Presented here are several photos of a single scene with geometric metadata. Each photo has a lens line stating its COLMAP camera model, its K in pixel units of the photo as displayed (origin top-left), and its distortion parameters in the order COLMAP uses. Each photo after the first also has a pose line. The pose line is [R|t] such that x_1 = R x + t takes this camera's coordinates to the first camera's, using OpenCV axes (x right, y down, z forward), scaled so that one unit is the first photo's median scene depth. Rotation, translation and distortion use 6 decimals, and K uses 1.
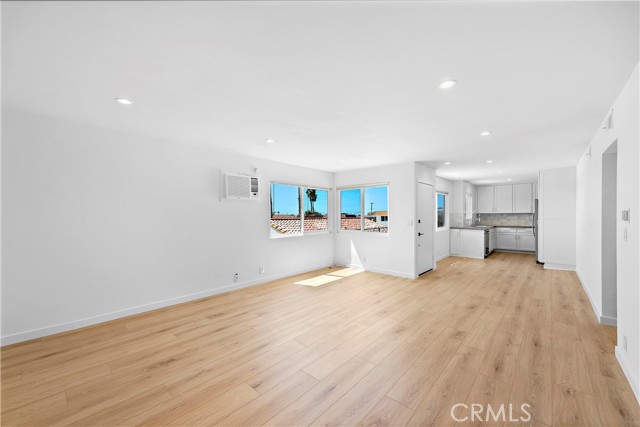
lens RADIAL K [[251.4, 0, 320.9], [0, 251.4, 215.2], [0, 0, 1]] dist [0.013998, -0.000166]
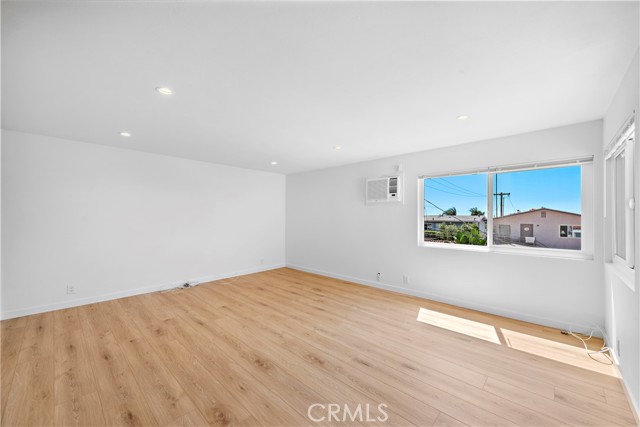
lens RADIAL K [[251.4, 0, 320.9], [0, 251.4, 215.2], [0, 0, 1]] dist [0.013998, -0.000166]
pose [[-0.025391, -0.002177, -0.999675, 0.670780], [-0.004632, 0.999987, -0.002060, -0.004457], [0.999667, 0.004578, -0.025400, 0.735555]]
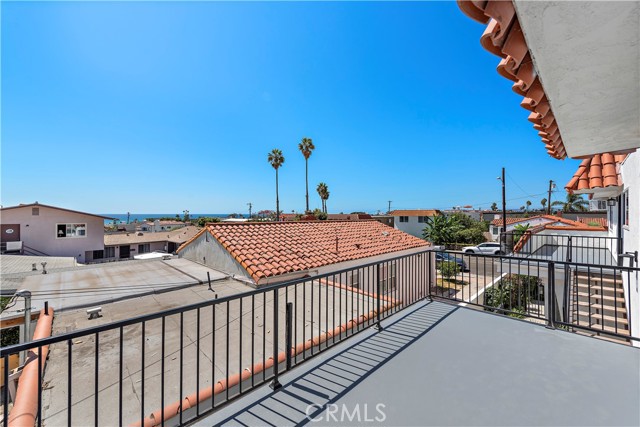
lens RADIAL K [[253.3, 0, 321.8], [0, 253.3, 213.7], [0, 0, 1]] dist [0.009397, -0.000169]
pose [[0.997571, 0.004458, -0.069520, 0.352810], [-0.004450, 0.999990, 0.000277, -0.038538], [0.069521, 0.000033, 0.997580, 1.263681]]
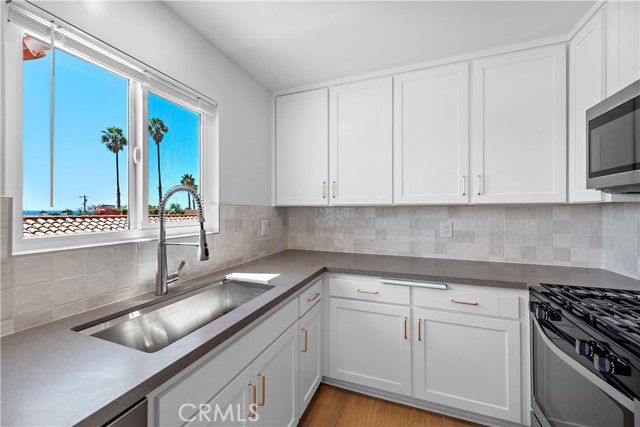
lens RADIAL K [[253.3, 0, 318.9], [0, 253.3, 209.0], [0, 0, 1]] dist [0.002521, 0.000017]
pose [[0.935980, 0.007162, 0.351981, 1.145618], [-0.005231, 0.999966, -0.006438, -0.005545], [-0.352015, 0.004184, 0.935985, 1.513676]]
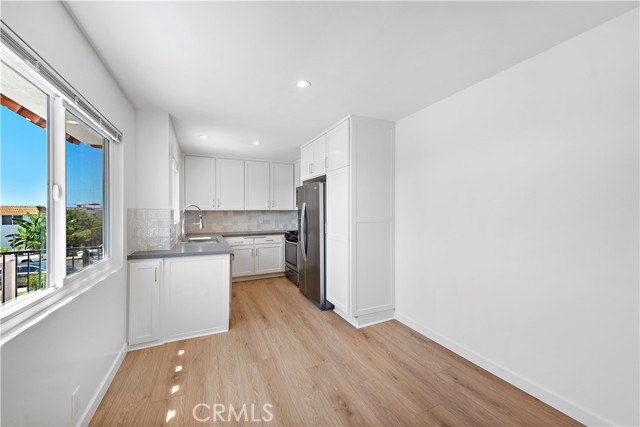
lens RADIAL K [[253.3, 0, 321.8], [0, 253.3, 213.7], [0, 0, 1]] dist [0.009397, -0.000169]
pose [[0.394605, -0.002392, 0.918848, 0.551735], [0.001340, 0.999997, 0.002028, -0.002764], [-0.918850, 0.000431, 0.394607, 1.135508]]
